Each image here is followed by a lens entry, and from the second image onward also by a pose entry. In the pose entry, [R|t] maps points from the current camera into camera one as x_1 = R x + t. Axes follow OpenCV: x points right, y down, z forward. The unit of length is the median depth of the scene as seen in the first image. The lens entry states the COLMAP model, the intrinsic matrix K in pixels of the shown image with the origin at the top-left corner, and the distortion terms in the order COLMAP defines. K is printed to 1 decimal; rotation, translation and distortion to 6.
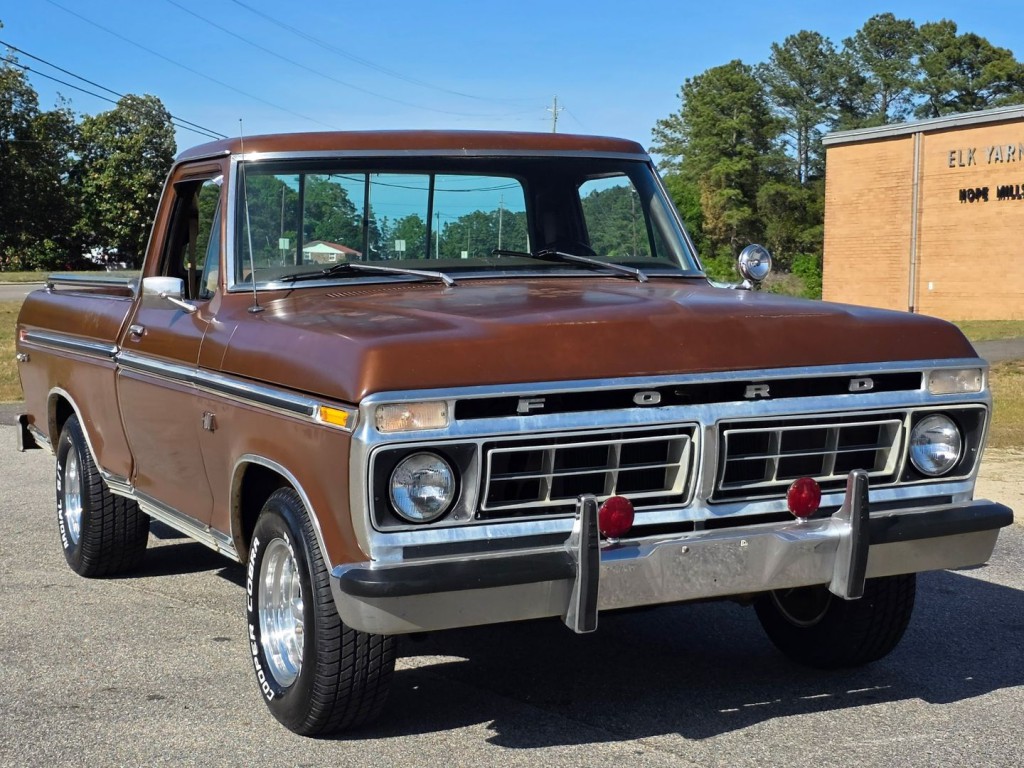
lens RADIAL K [[1782.7, 0, 562.6], [0, 1782.7, 386.3], [0, 0, 1]] dist [0.242664, -1.025564]
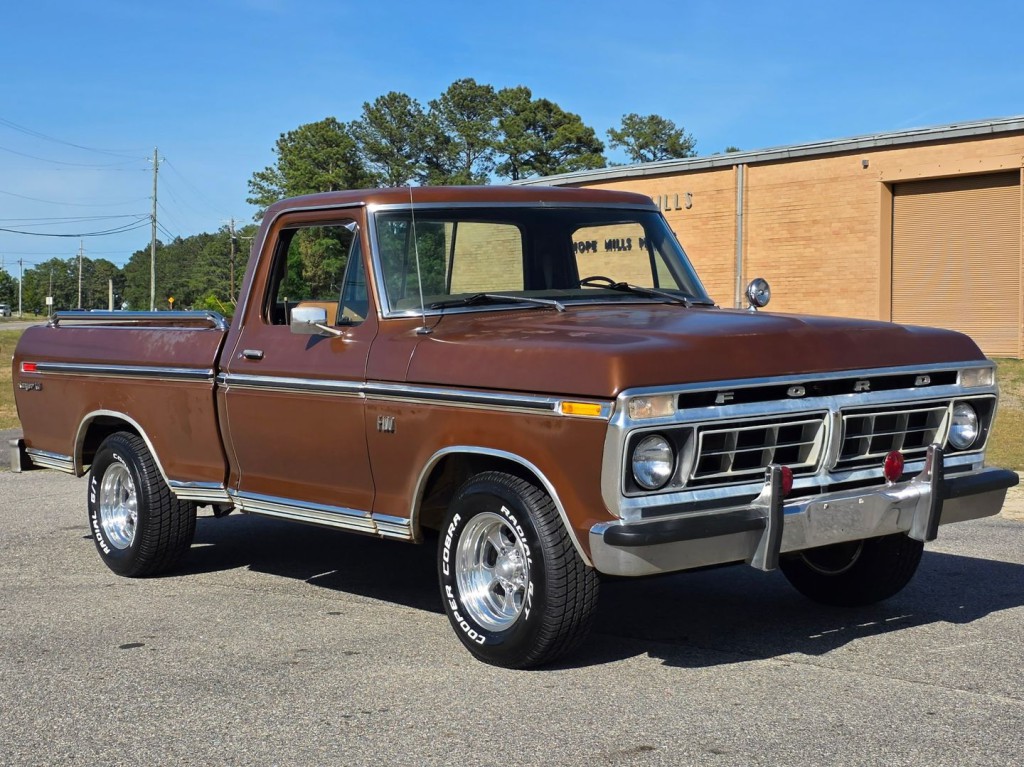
lens RADIAL K [[1691.1, 0, 565.7], [0, 1691.1, 380.7], [0, 0, 1]] dist [0.136792, -0.100555]
pose [[0.972910, -0.018067, 0.230477, -0.391028], [0.024134, 0.999432, -0.023534, 0.023155], [-0.229921, 0.028459, 0.972793, -0.165967]]
